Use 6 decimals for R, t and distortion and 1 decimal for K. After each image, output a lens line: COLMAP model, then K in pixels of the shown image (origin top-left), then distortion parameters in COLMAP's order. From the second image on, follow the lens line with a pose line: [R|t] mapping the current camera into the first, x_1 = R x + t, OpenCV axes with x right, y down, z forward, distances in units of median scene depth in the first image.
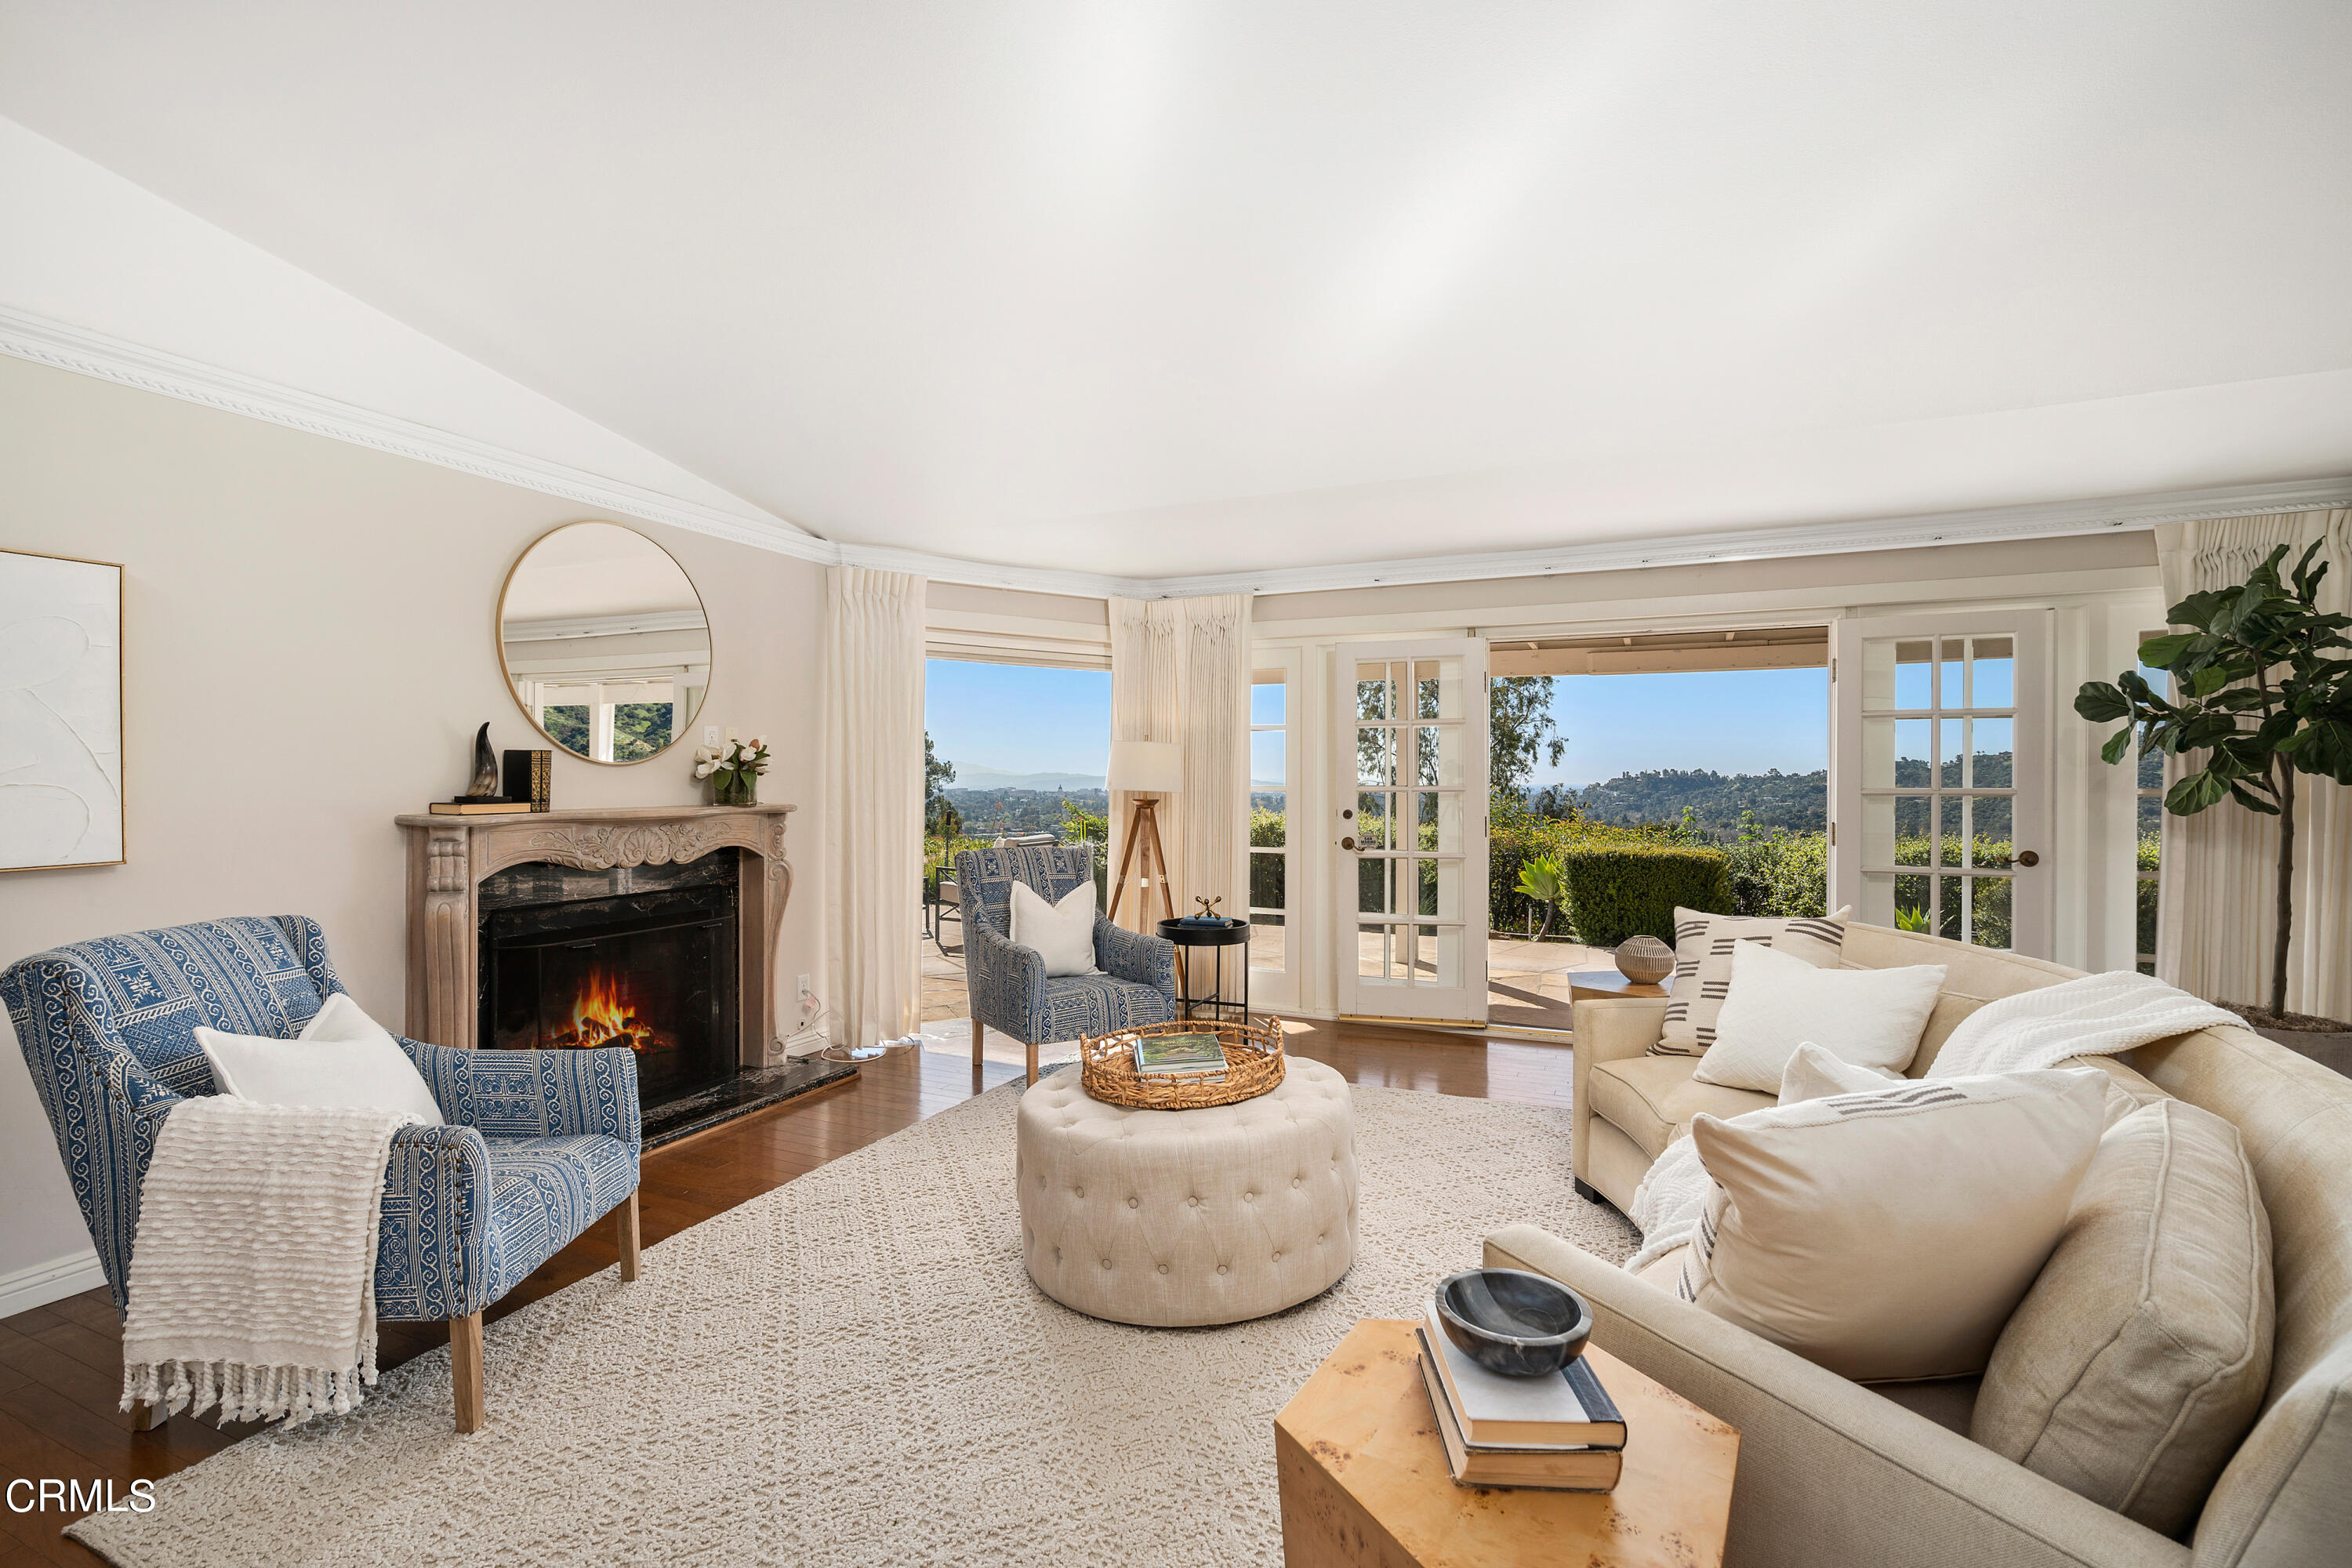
lens RADIAL K [[1063.3, 0, 1170.6], [0, 1063.3, 777.1], [0, 0, 1]] dist [-0.001044, 0.001792]
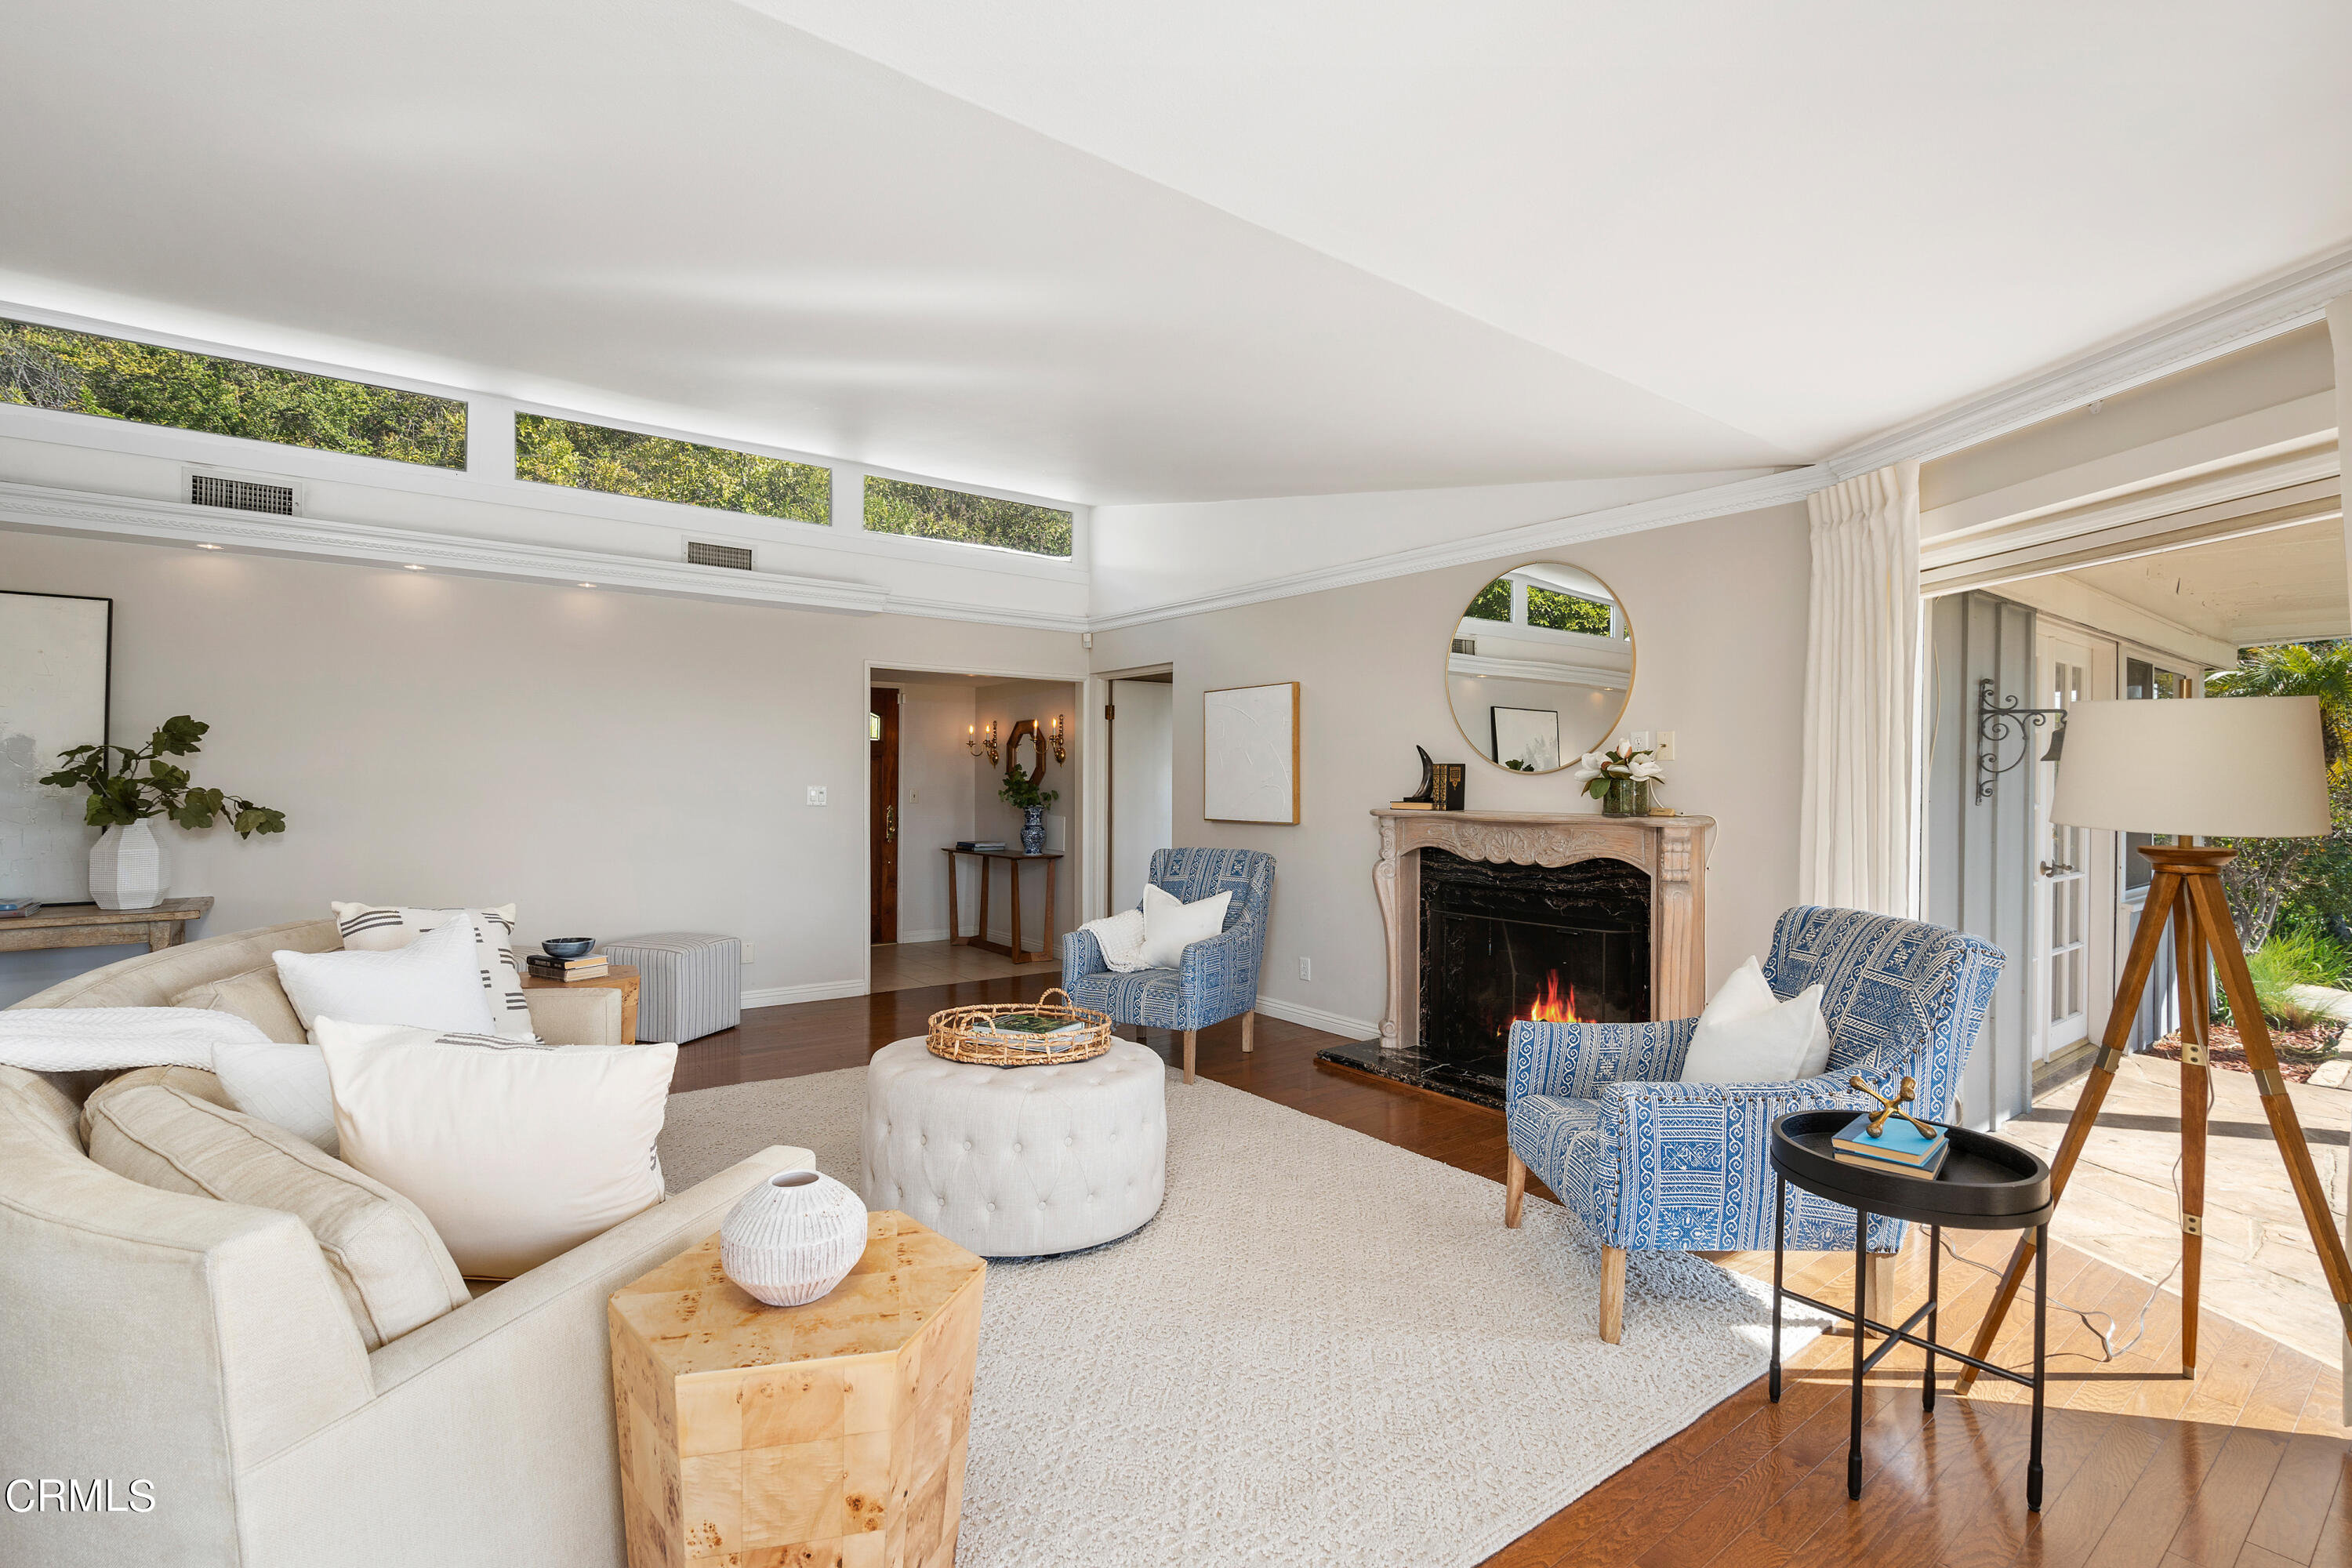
lens RADIAL K [[1063.3, 0, 1173.6], [0, 1063.3, 779.9], [0, 0, 1]] dist [-0.001044, 0.001792]
pose [[-0.464051, -0.001395, -0.885807, 0.659814], [-0.009144, 0.999953, 0.003216, -0.006125], [0.885761, 0.009592, -0.464042, 1.167568]]
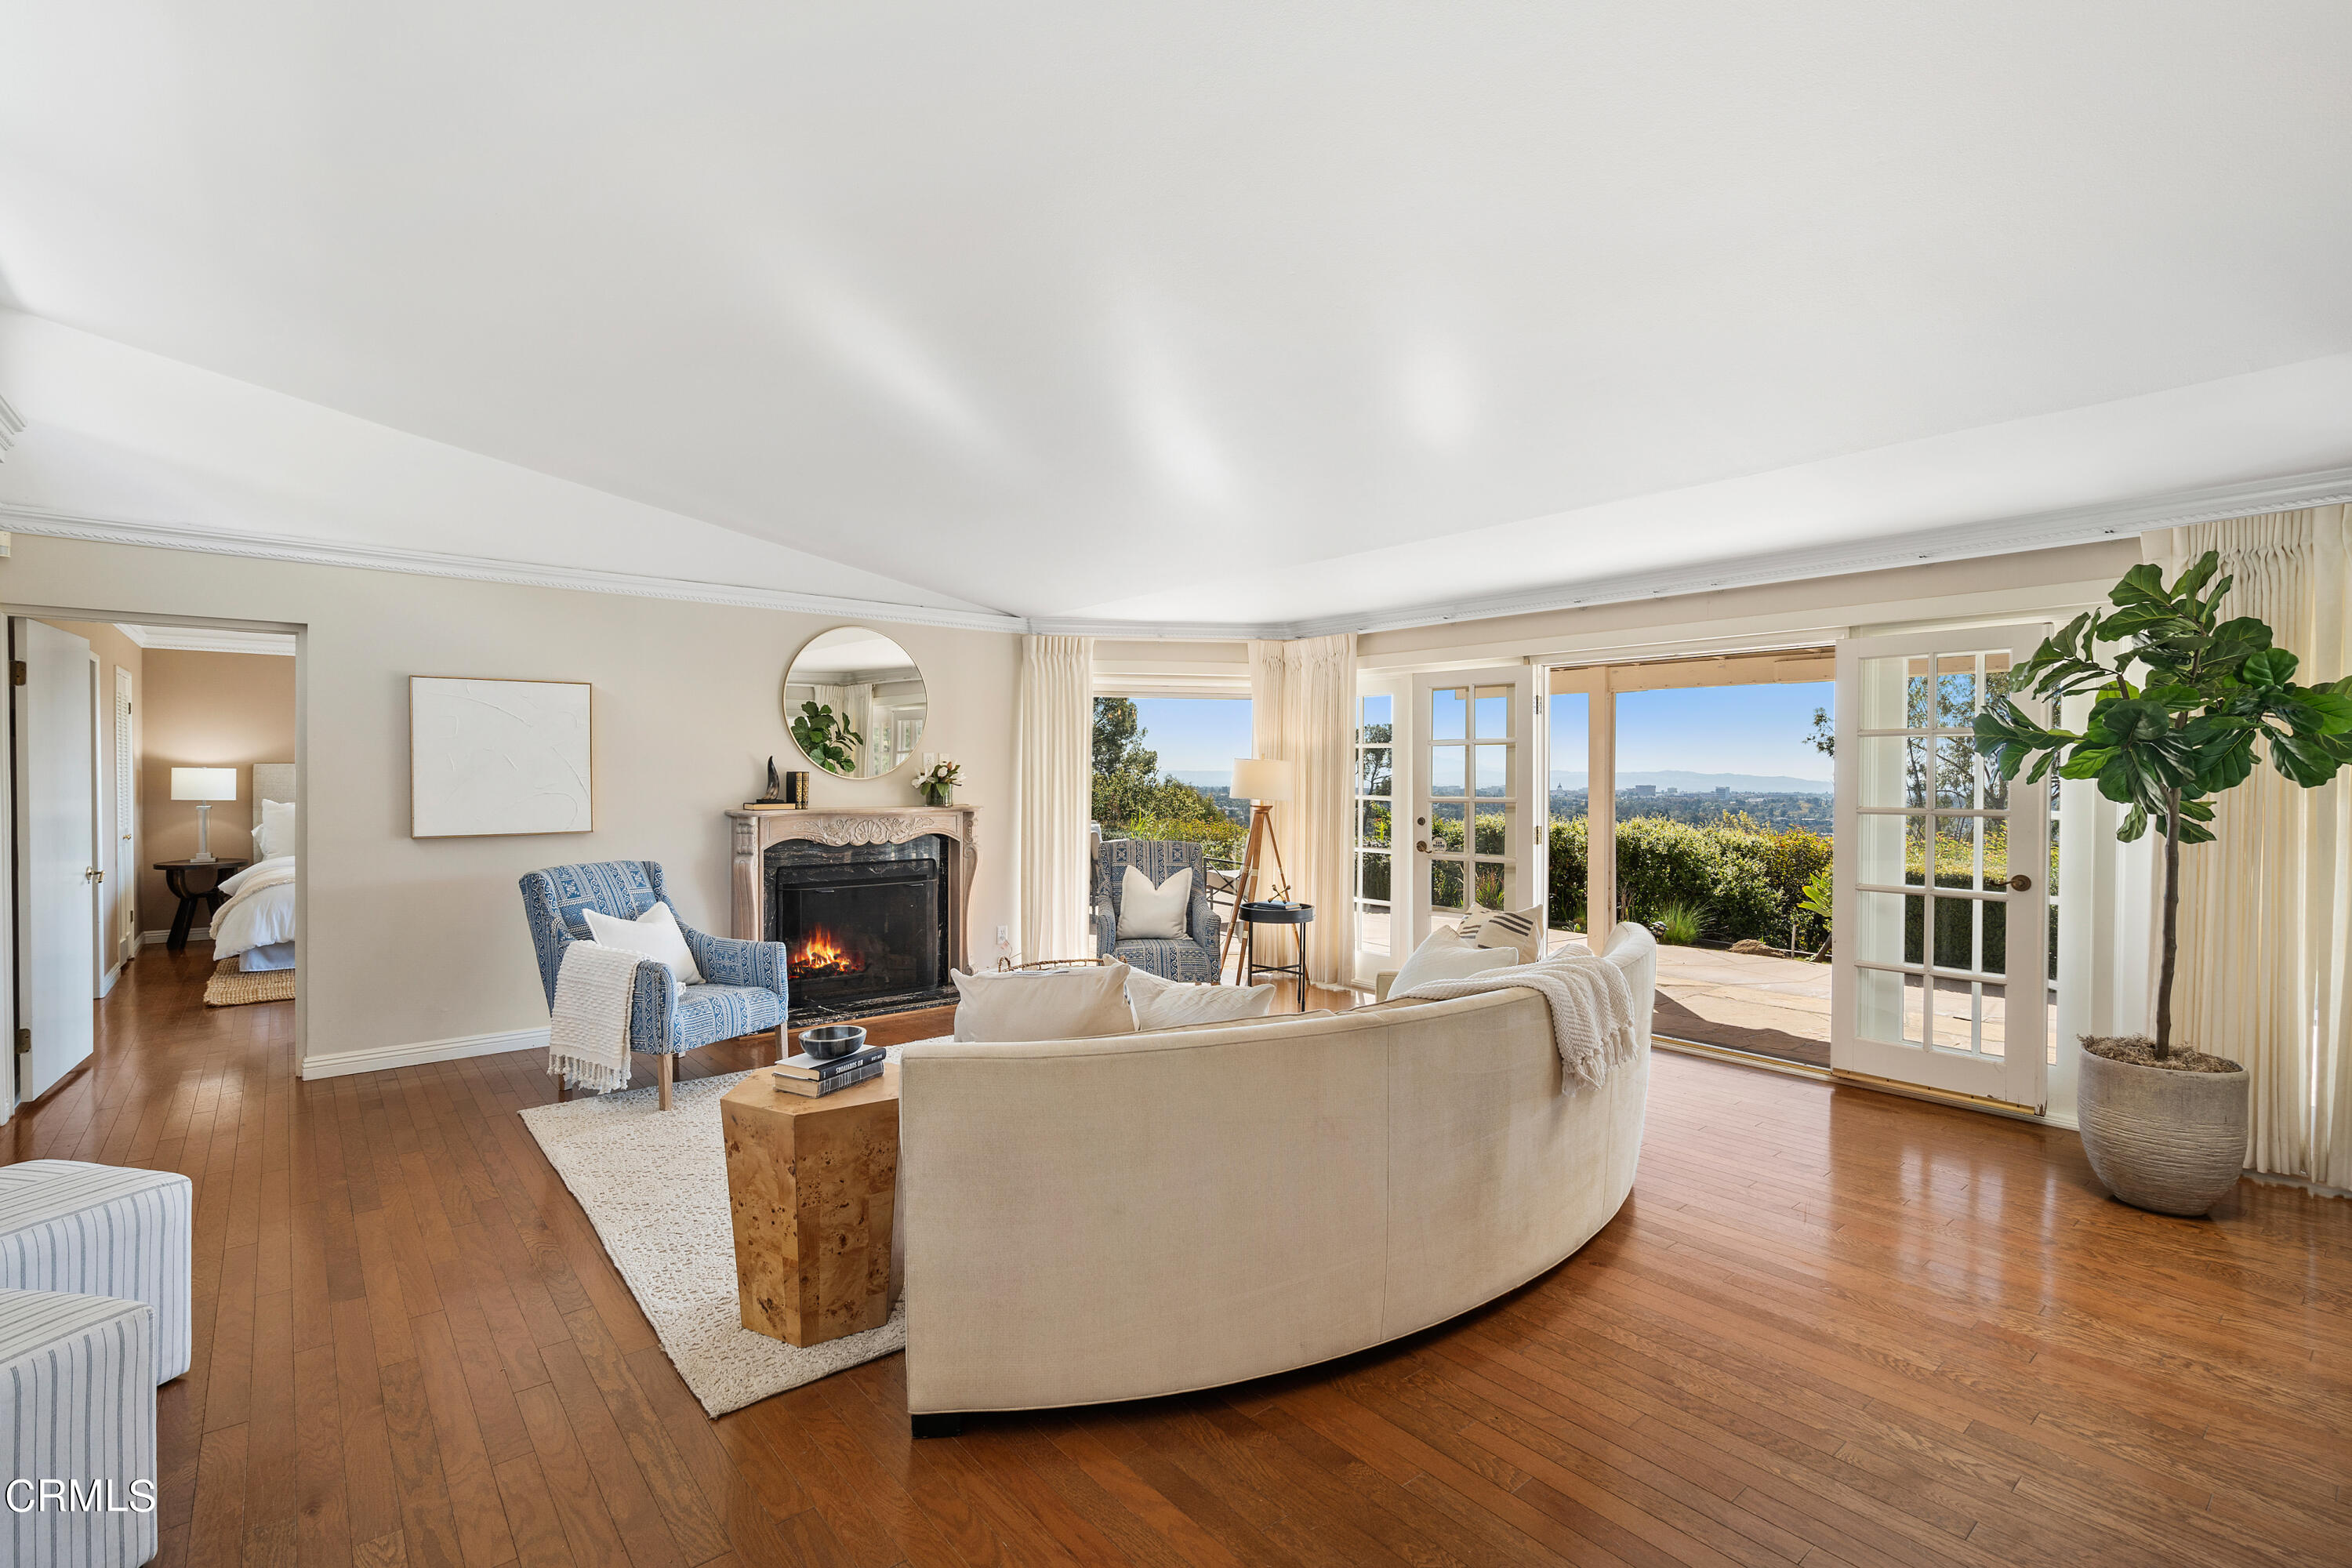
lens RADIAL K [[1063.3, 0, 1180.0], [0, 1063.3, 784.3], [0, 0, 1]] dist [-0.001044, 0.001792]
pose [[0.902187, 0.007267, -0.431284, 0.583271], [-0.003383, 0.999947, 0.009771, -0.021439], [0.431332, -0.007356, 0.902163, -0.219771]]
